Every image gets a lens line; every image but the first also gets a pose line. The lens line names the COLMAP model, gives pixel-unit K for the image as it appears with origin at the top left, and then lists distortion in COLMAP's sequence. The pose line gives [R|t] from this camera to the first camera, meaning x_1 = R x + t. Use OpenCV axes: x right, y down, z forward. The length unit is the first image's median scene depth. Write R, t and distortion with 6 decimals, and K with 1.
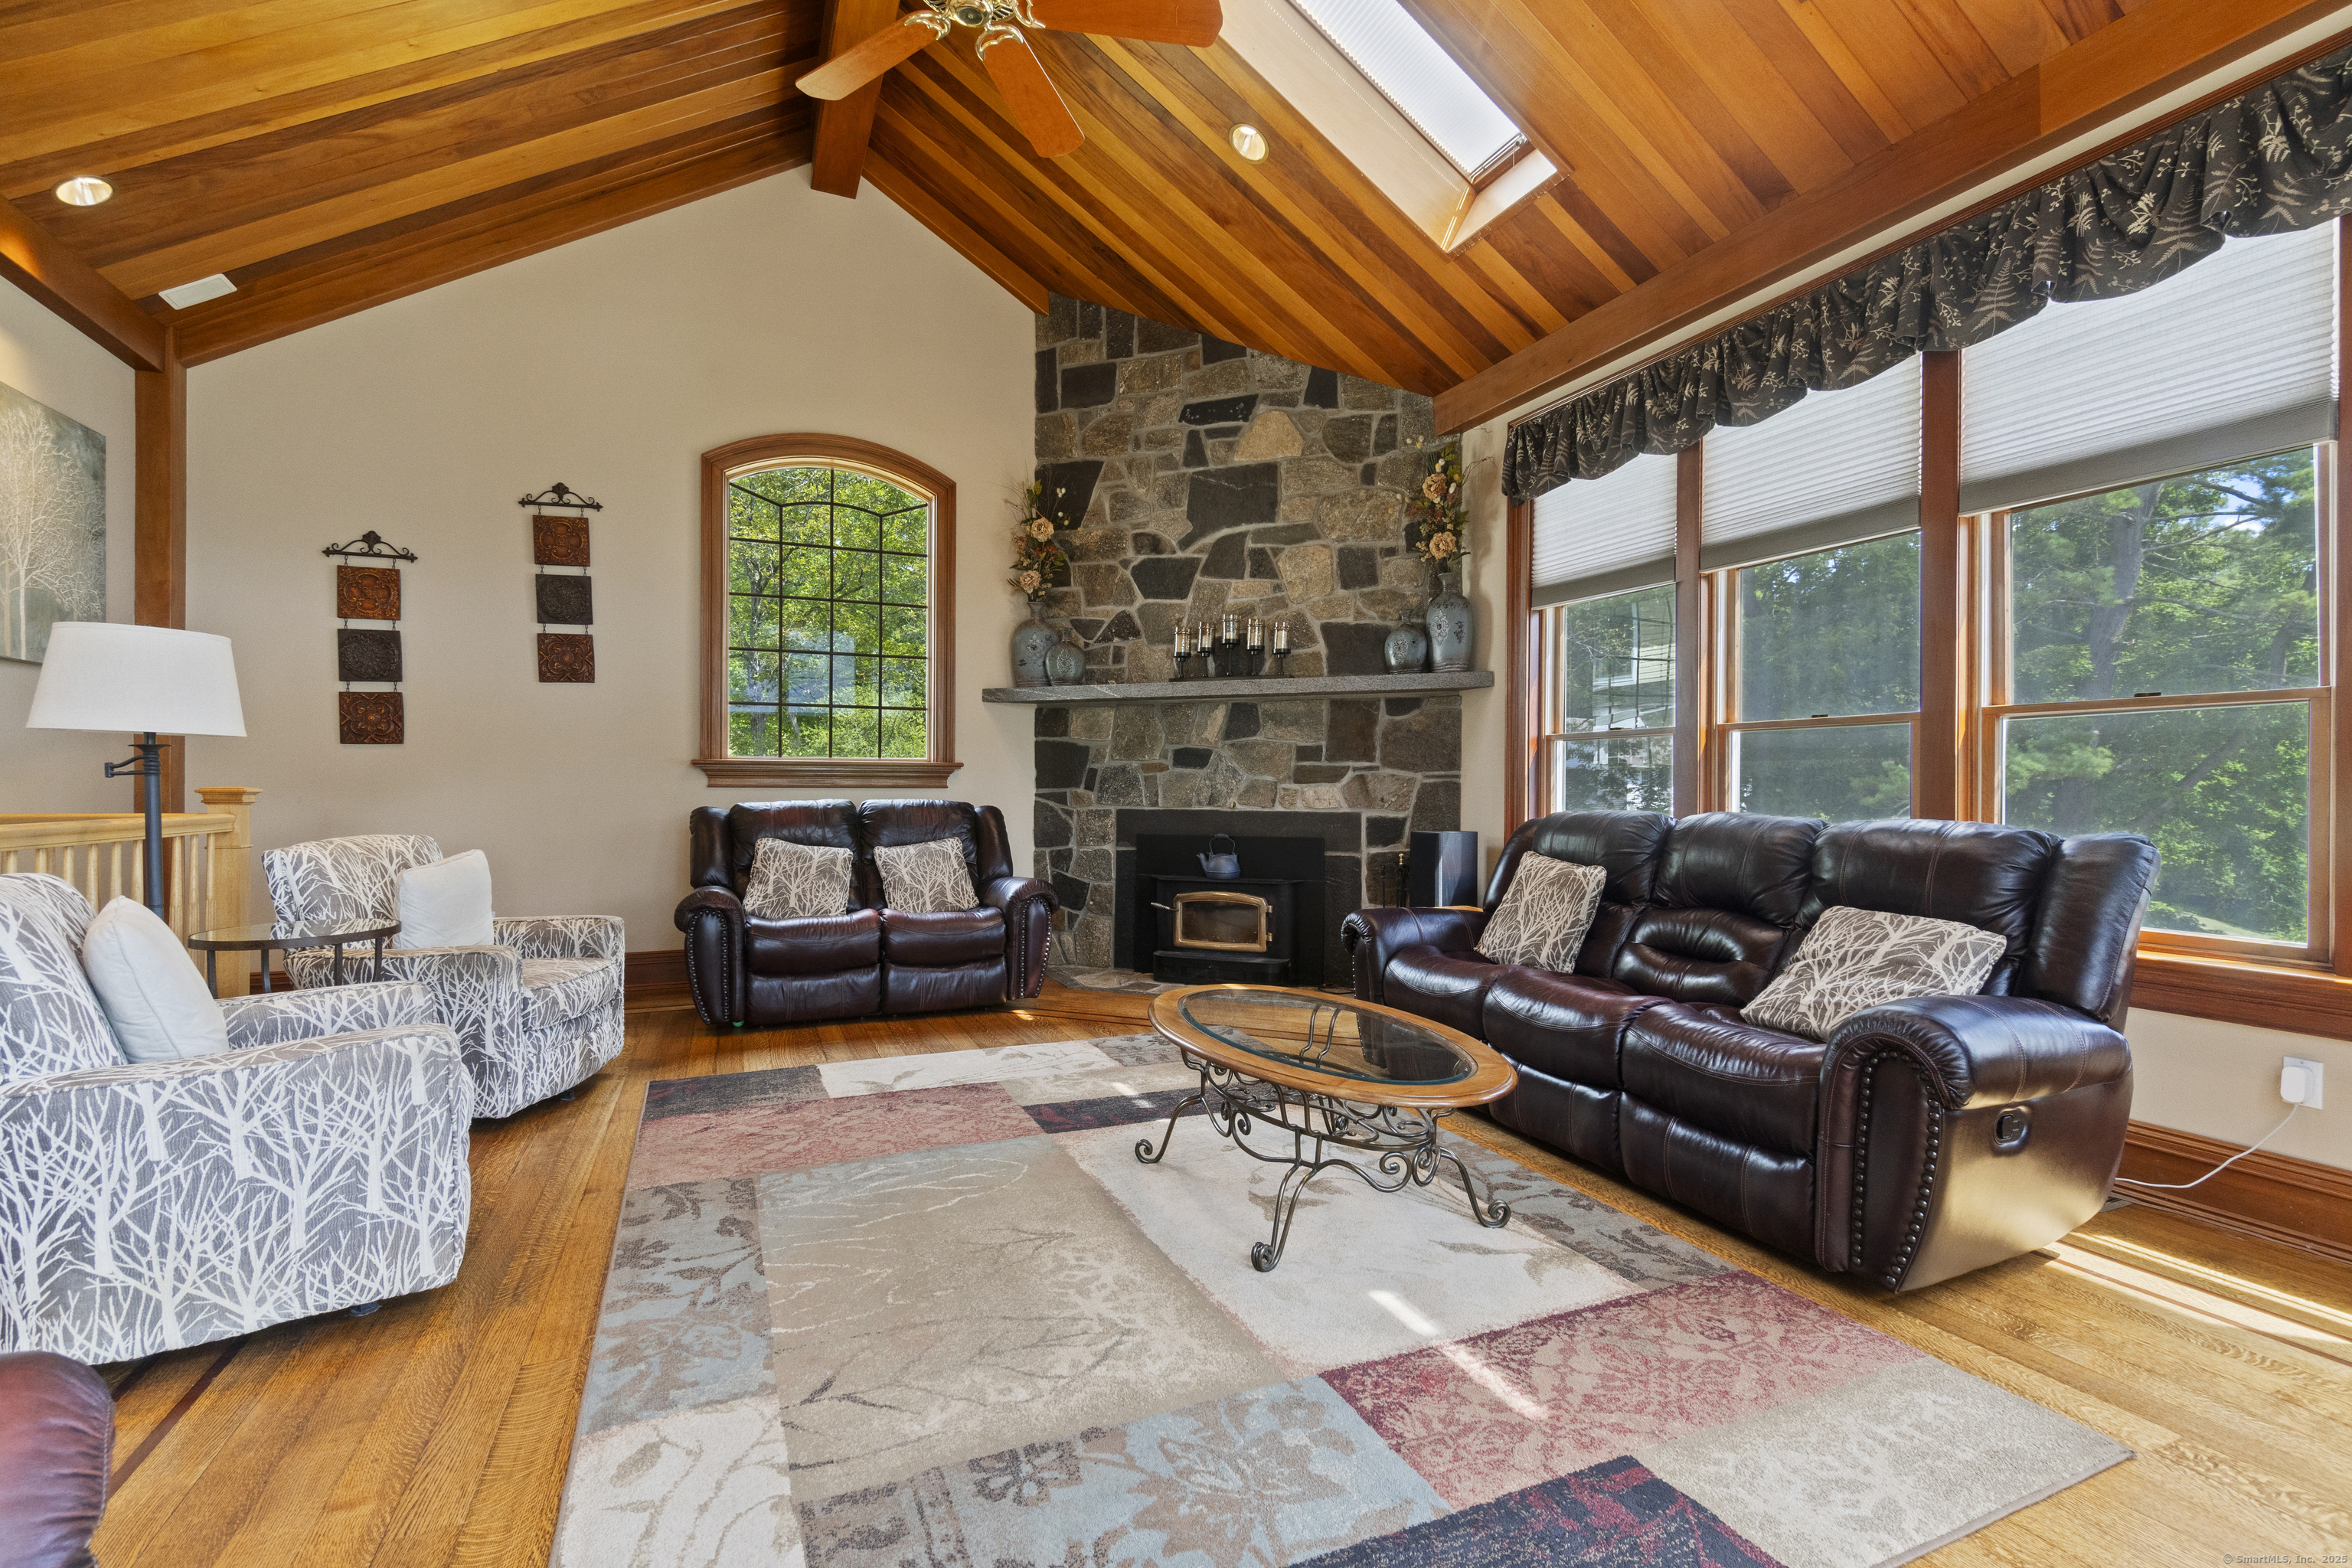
lens RADIAL K [[1077.6, 0, 1176.0], [0, 1077.6, 784.0], [0, 0, 1]] dist [-0.000459, 0.000095]
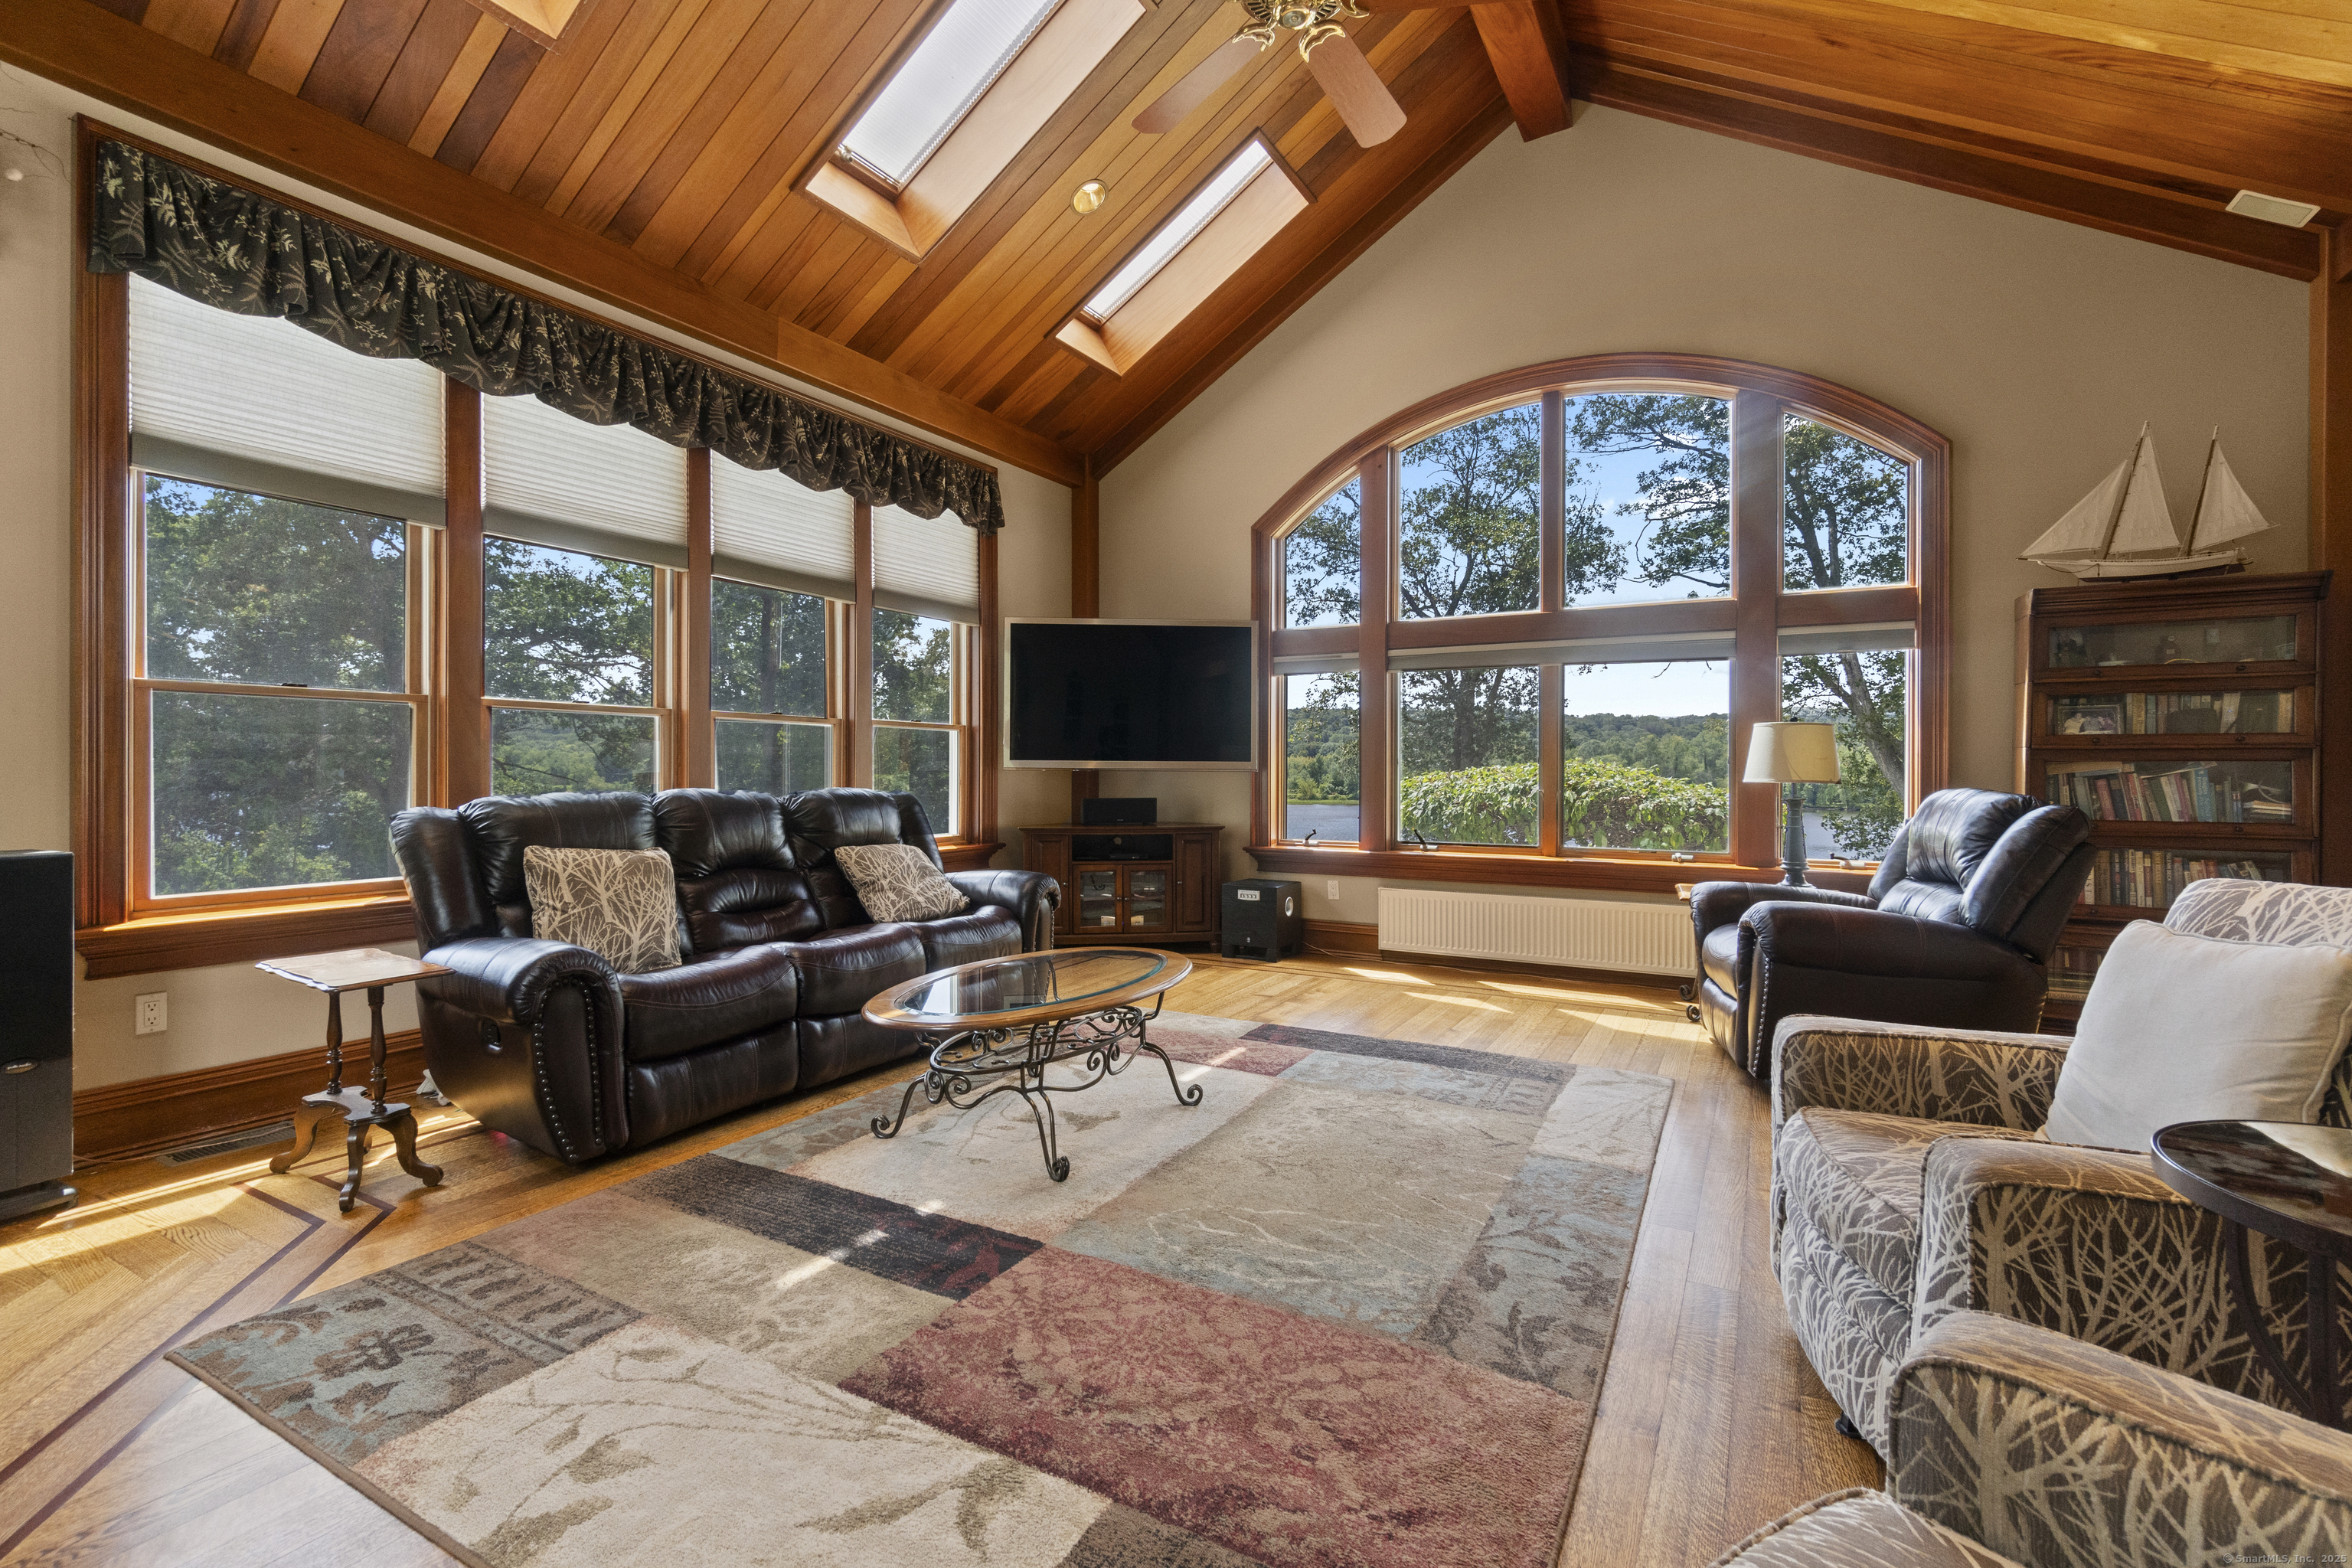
lens RADIAL K [[1022.6, 0, 1170.9], [0, 1022.6, 769.1], [0, 0, 1]] dist [-0.001716, 0.000255]
pose [[-0.606214, 0.001949, 0.795299, -0.688634], [-0.003178, 0.999983, -0.004873, 0.002426], [-0.795295, -0.005482, -0.606198, 1.284258]]
